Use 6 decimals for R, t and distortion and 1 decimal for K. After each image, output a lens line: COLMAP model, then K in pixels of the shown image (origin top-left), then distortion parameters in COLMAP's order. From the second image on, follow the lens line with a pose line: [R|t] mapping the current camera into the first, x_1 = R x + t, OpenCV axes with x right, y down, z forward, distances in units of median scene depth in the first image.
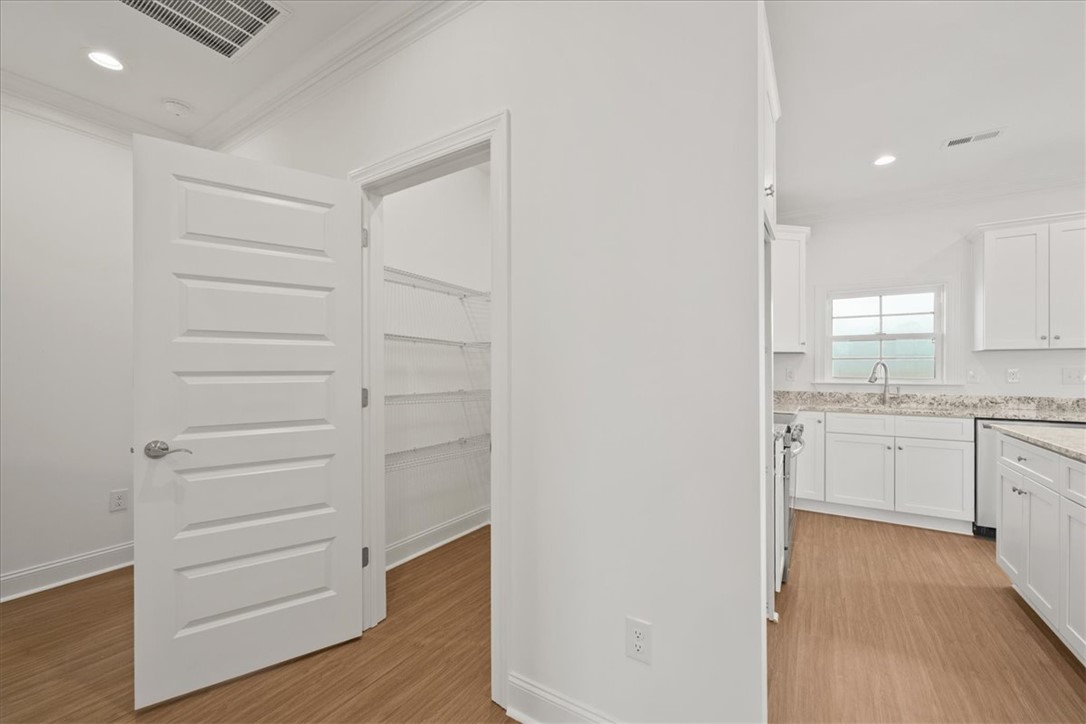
lens RADIAL K [[432.3, 0, 544.9], [0, 432.3, 370.3], [0, 0, 1]] dist [0.000151, -0.000064]
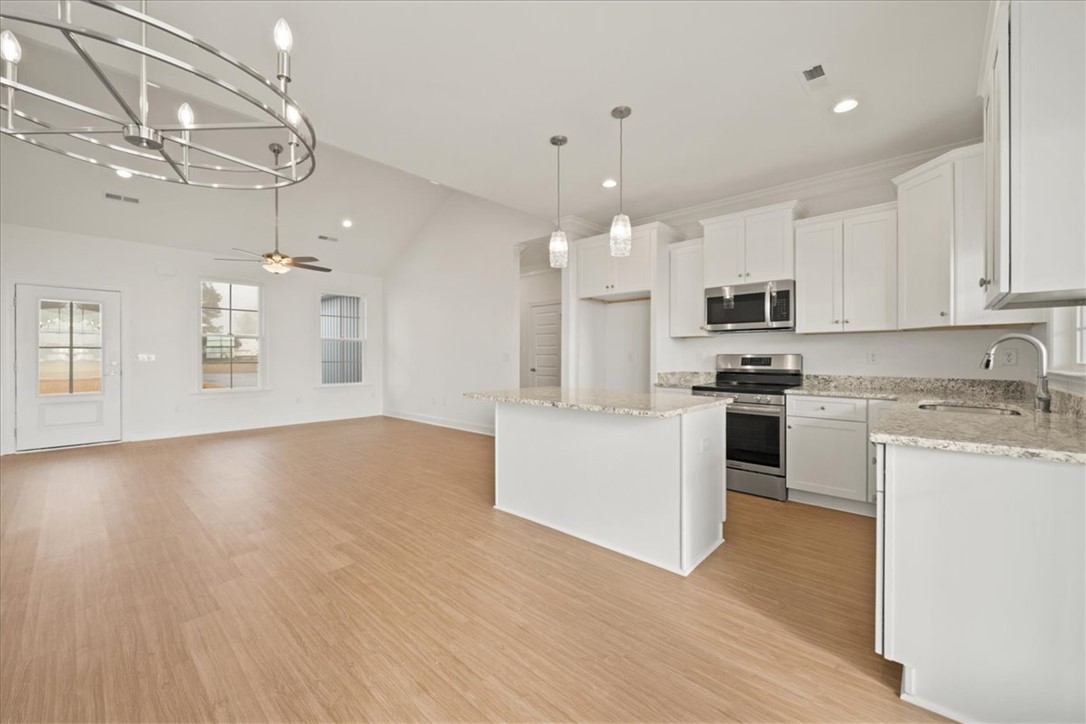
lens RADIAL K [[432.3, 0, 541.7], [0, 432.3, 355.1], [0, 0, 1]] dist [0.000151, -0.000064]
pose [[-0.173423, -0.002561, -0.984844, 1.511224], [-0.004145, 0.999990, -0.001871, 0.012232], [0.984839, 0.003758, -0.173432, 0.483392]]
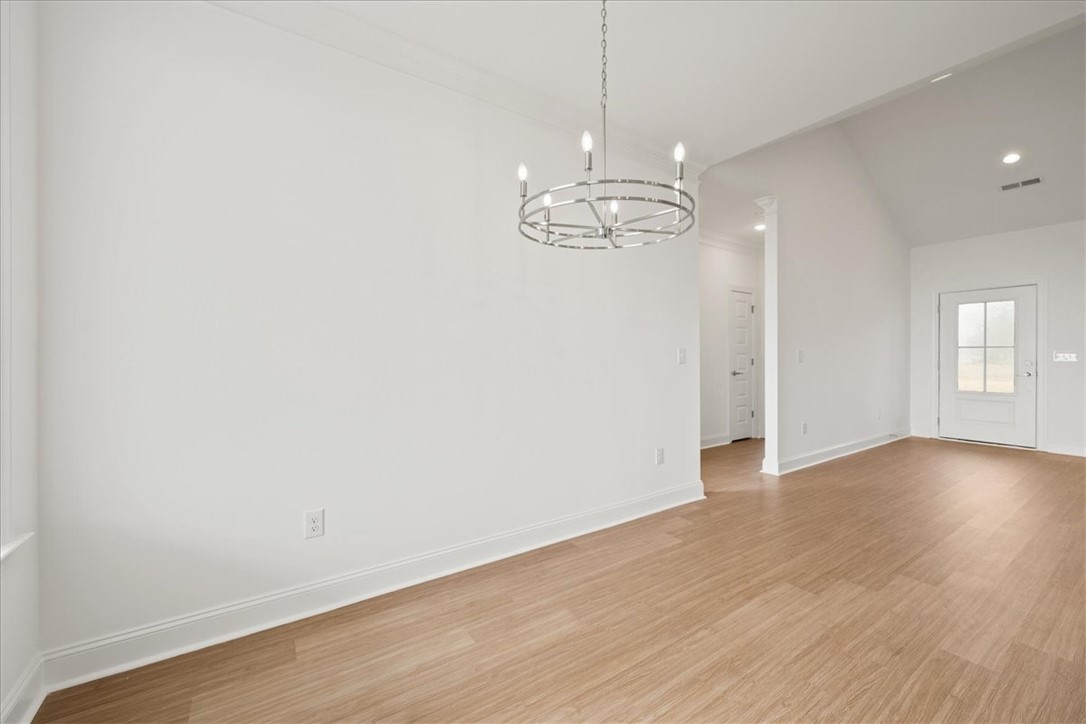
lens RADIAL K [[432.3, 0, 541.5], [0, 432.3, 359.0], [0, 0, 1]] dist [0.000151, -0.000064]
pose [[-0.918591, -0.003647, 0.395192, 1.161727], [0.002482, 0.999884, 0.014995, 0.005016], [-0.395201, 0.014755, -0.918476, 0.665223]]
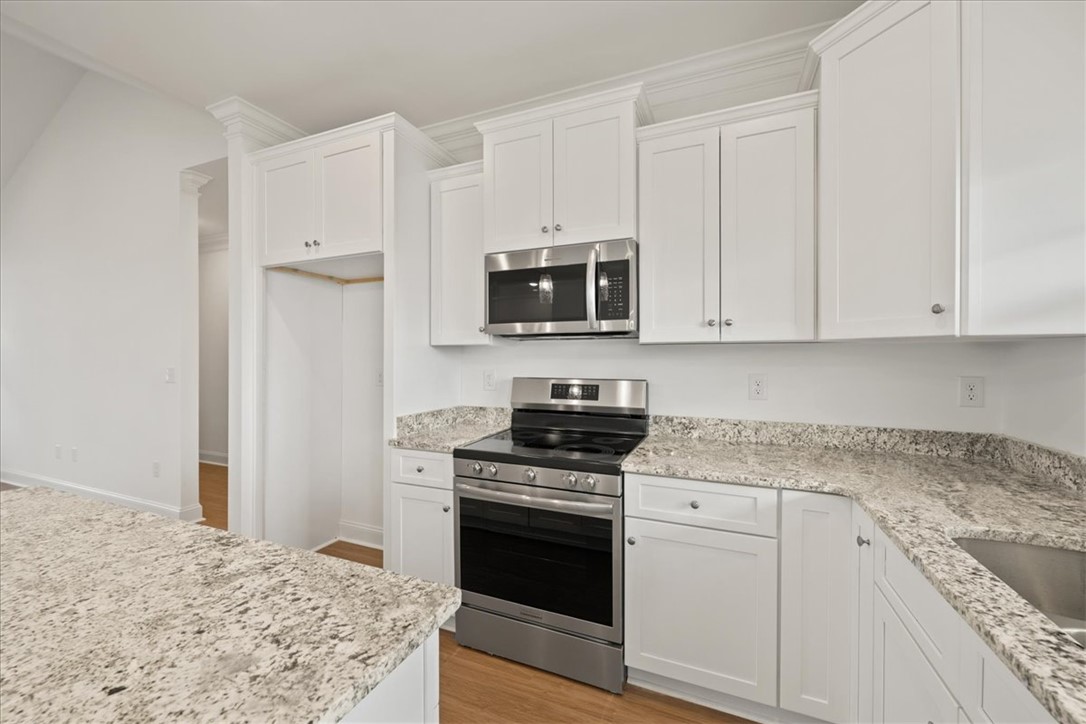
lens RADIAL K [[432.3, 0, 539.7], [0, 432.3, 357.3], [0, 0, 1]] dist [0.000151, -0.000064]
pose [[0.163876, 0.003195, -0.986476, 0.916460], [-0.002769, 0.999992, 0.002779, -0.027009], [0.986477, 0.002276, 0.163883, 0.685053]]
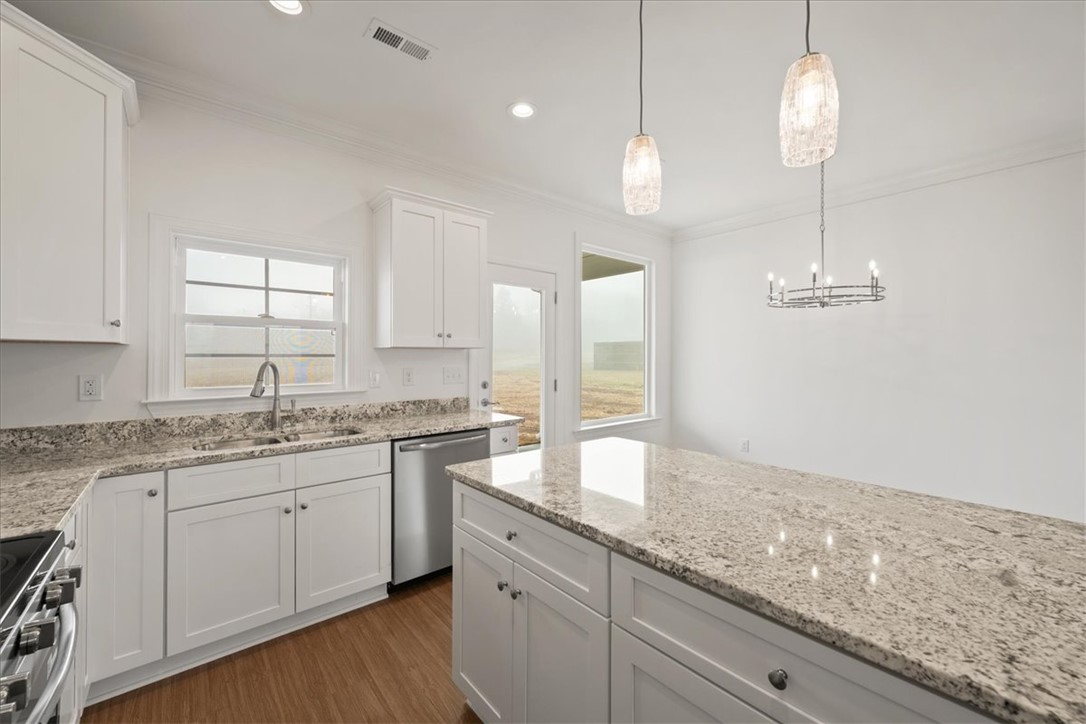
lens RADIAL K [[432.3, 0, 542.5], [0, 432.3, 354.1], [0, 0, 1]] dist [0.000151, -0.000064]
pose [[0.300706, 0.003239, 0.953711, 0.313488], [0.002833, 0.999987, -0.004289, -0.027461], [-0.953713, 0.003992, 0.300693, 0.453930]]
